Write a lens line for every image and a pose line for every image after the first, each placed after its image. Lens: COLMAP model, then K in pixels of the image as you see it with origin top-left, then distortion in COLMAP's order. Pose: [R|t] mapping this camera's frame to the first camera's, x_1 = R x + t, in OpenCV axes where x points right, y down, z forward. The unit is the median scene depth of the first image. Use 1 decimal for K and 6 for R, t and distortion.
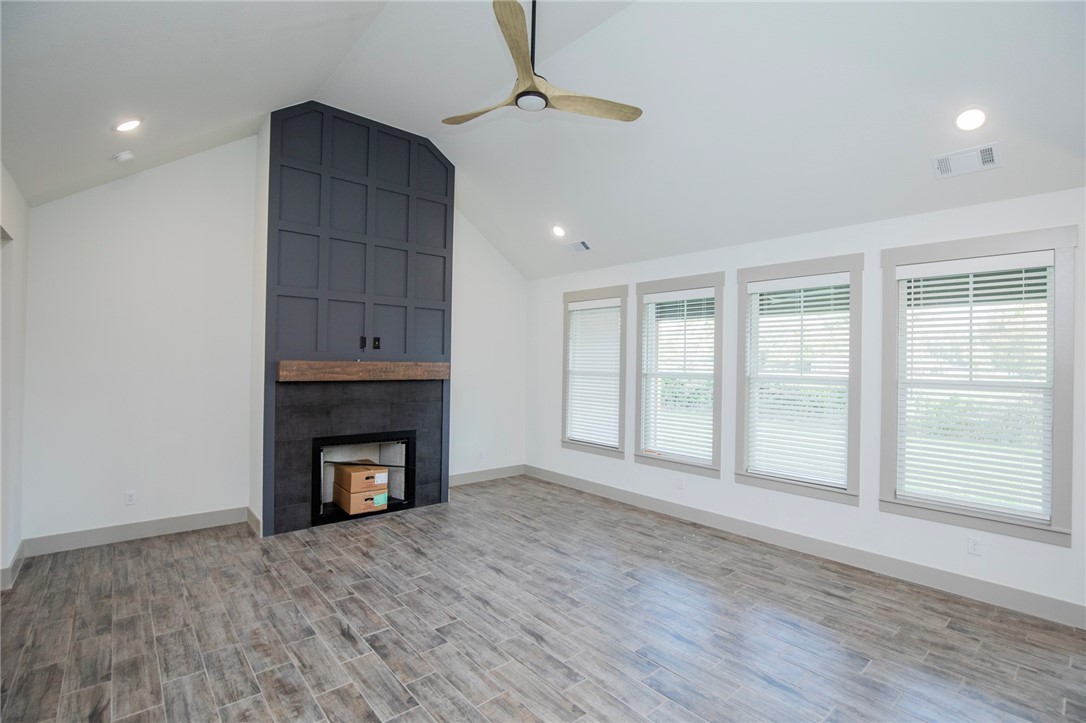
lens RADIAL K [[507.7, 0, 567.2], [0, 507.7, 357.8], [0, 0, 1]] dist [-0.024985, 0.002712]
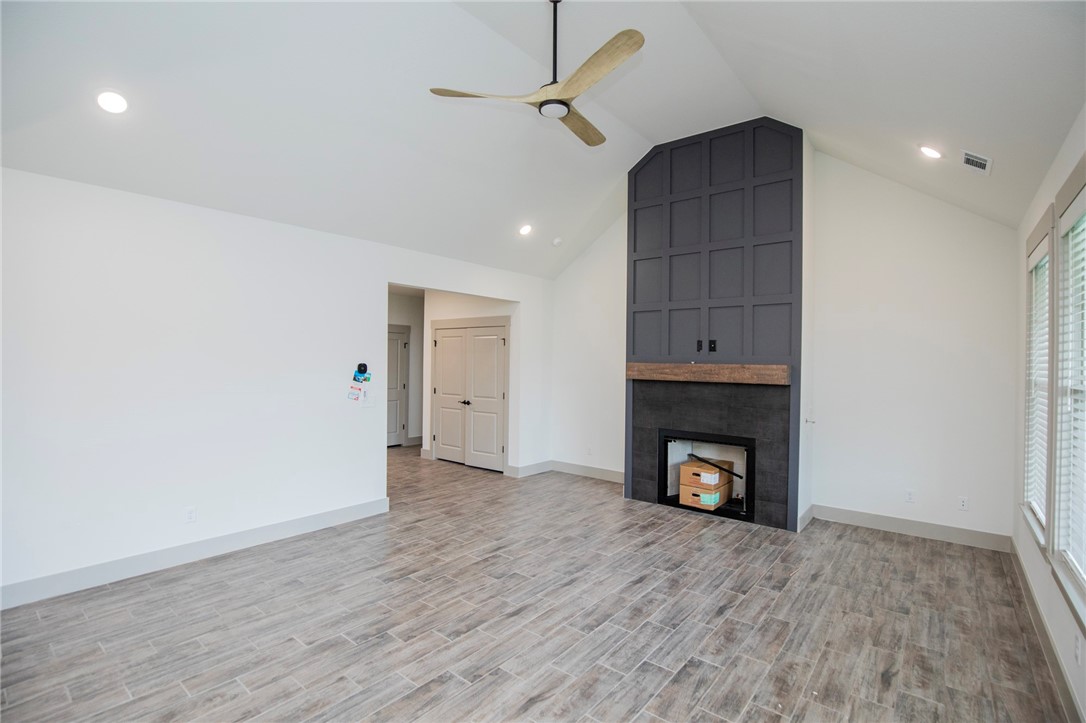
lens RADIAL K [[507.7, 0, 537.2], [0, 507.7, 357.8], [0, 0, 1]] dist [-0.024985, 0.002712]
pose [[0.138777, -0.017775, -0.990164, 0.642559], [-0.000437, 0.999838, -0.018010, 0.015157], [0.990324, 0.002932, 0.138747, 0.558621]]
